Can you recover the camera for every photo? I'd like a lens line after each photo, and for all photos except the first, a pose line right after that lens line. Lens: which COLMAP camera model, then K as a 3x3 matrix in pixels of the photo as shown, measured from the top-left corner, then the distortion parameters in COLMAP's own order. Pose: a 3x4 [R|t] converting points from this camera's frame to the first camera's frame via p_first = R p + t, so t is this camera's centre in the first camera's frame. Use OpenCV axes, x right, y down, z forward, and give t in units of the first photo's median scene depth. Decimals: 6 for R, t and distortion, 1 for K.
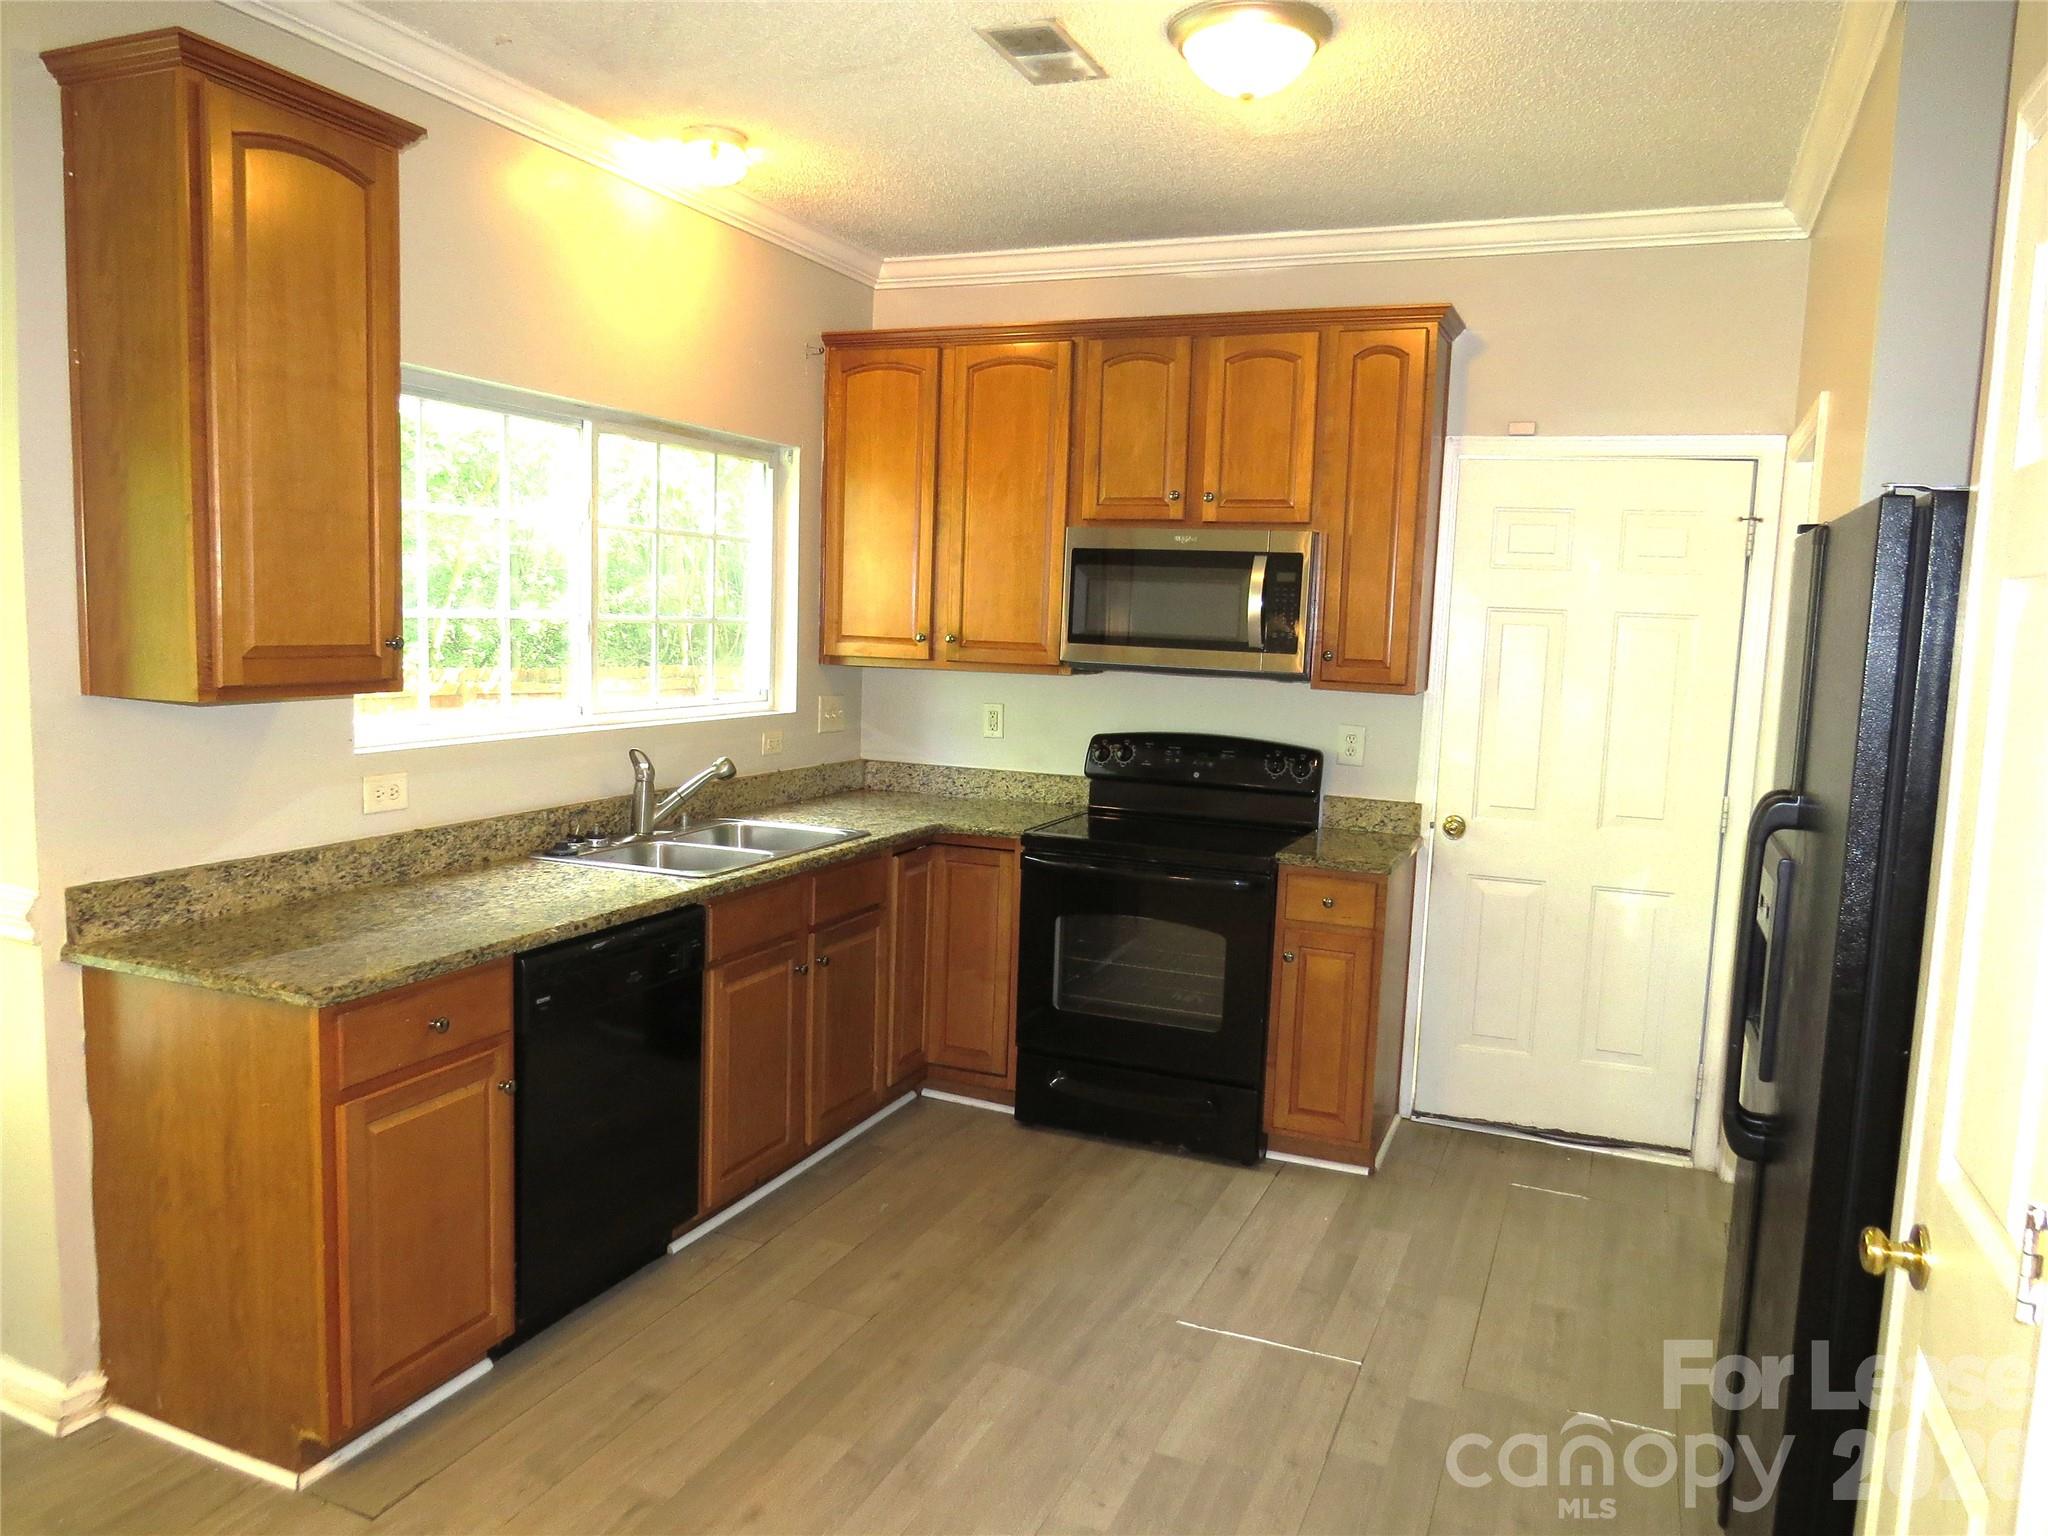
lens RADIAL K [[1476.9, 0, 1012.8], [0, 1476.9, 767.6], [0, 0, 1]] dist [-0.010366, -0.000644]
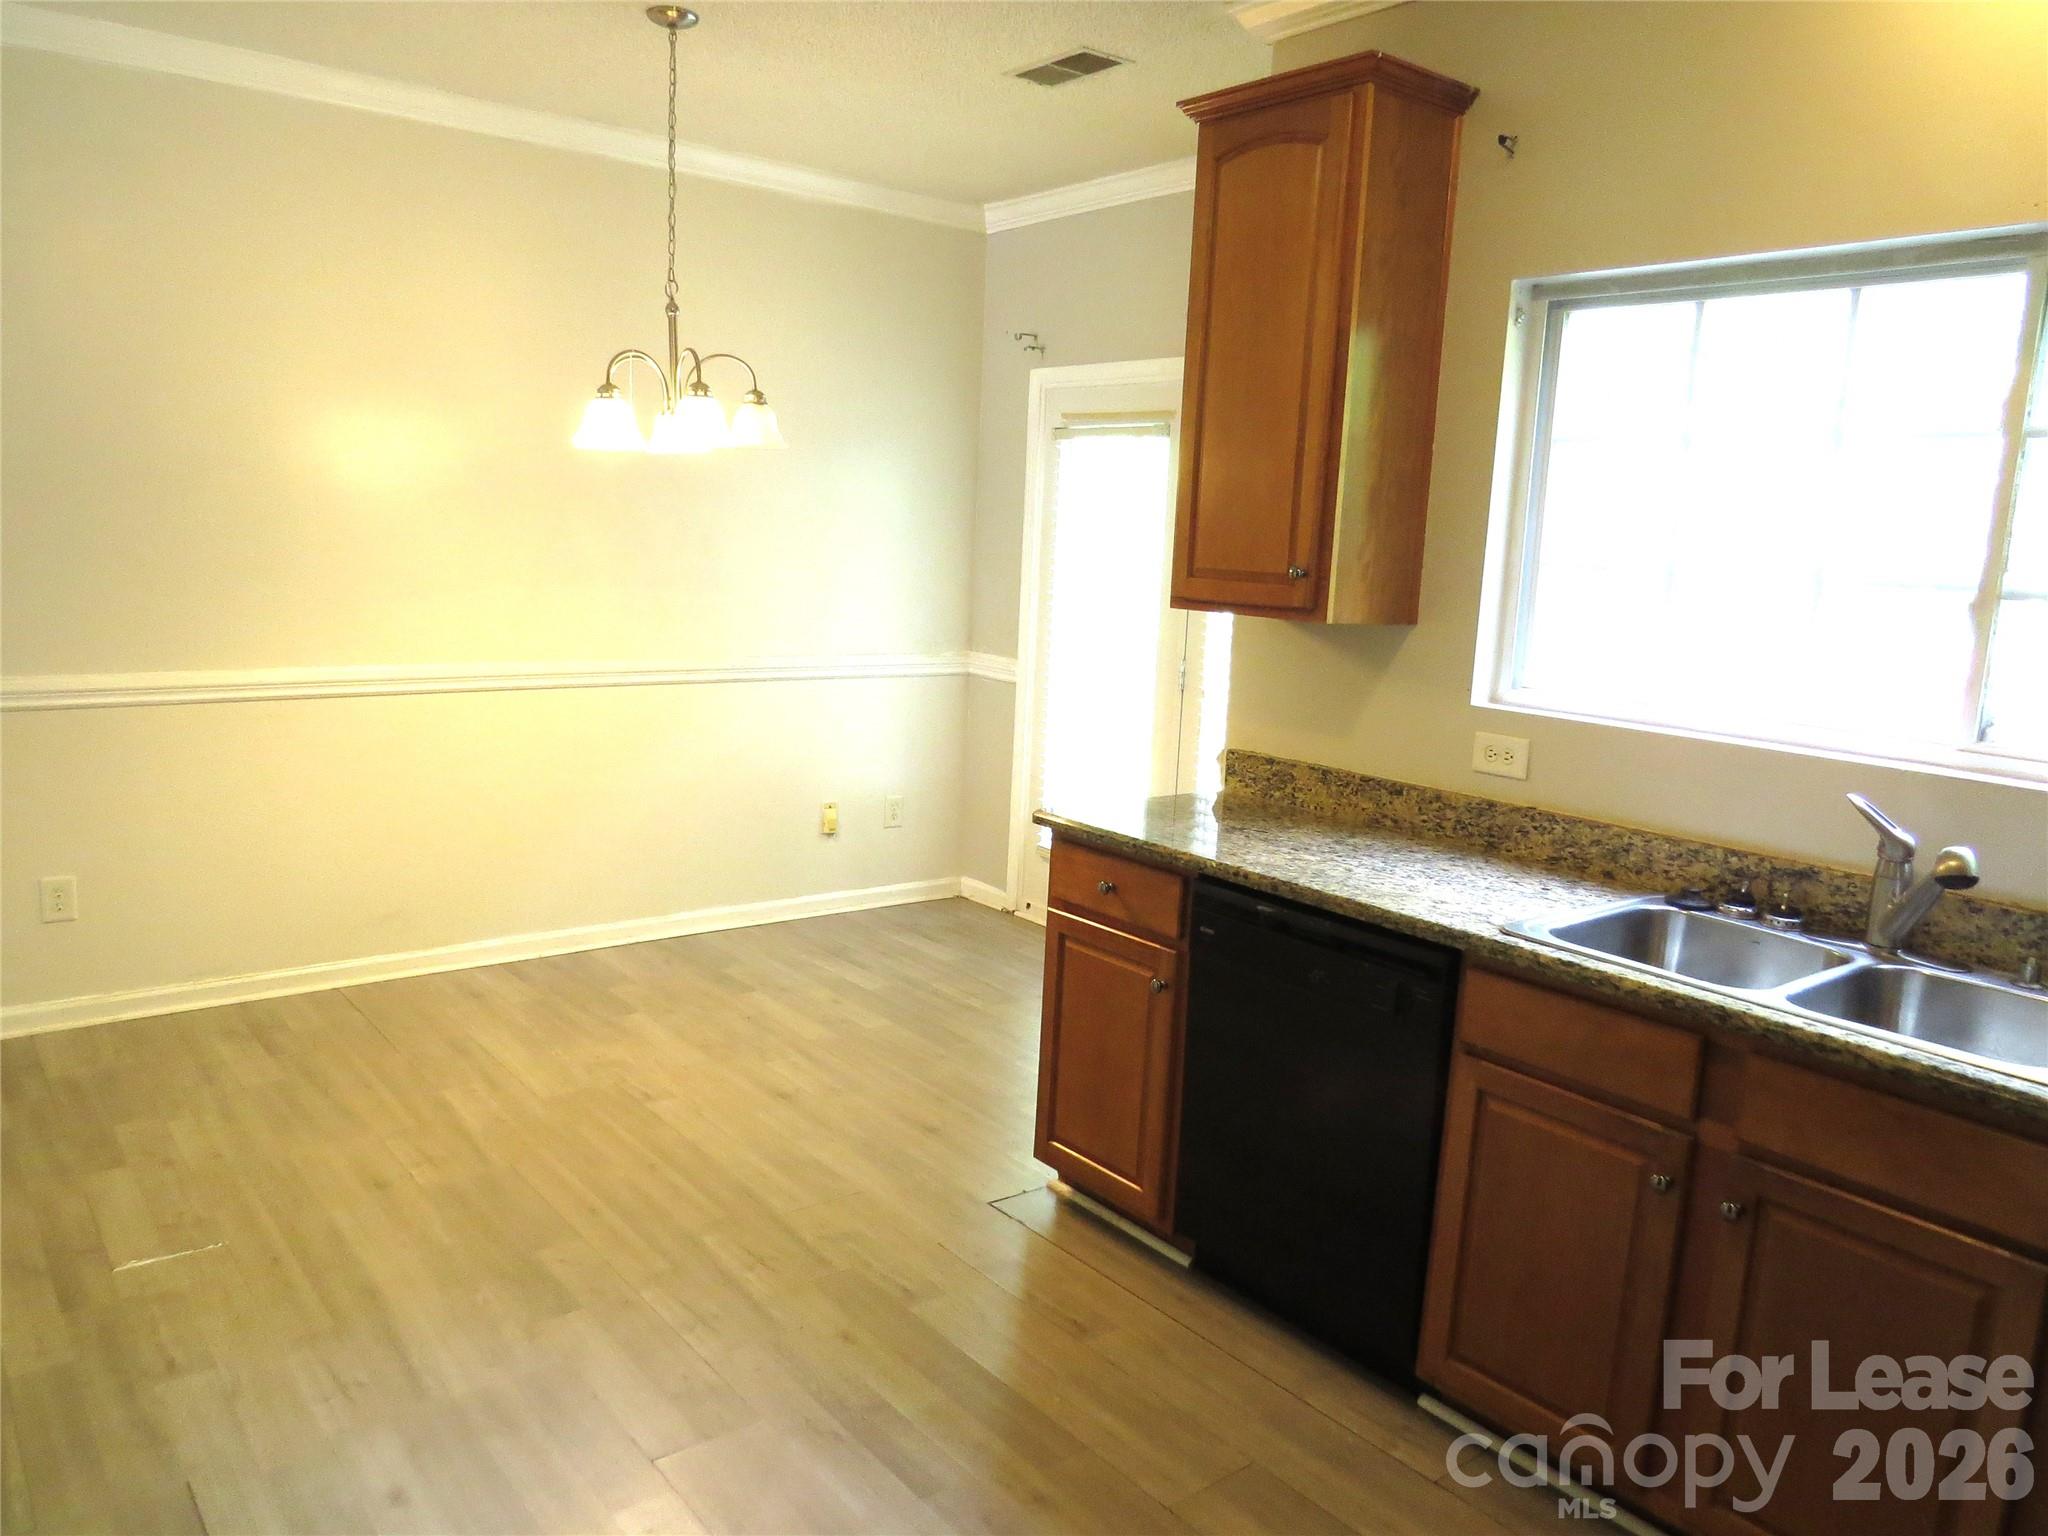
lens RADIAL K [[1476.9, 0, 1022.1], [0, 1476.9, 764.2], [0, 0, 1]] dist [-0.010366, -0.000644]
pose [[-0.468272, 0.085162, -0.879471, 0.507228], [-0.159663, 0.970804, 0.179018, -0.091257], [0.869039, 0.224248, -0.441003, 1.102870]]
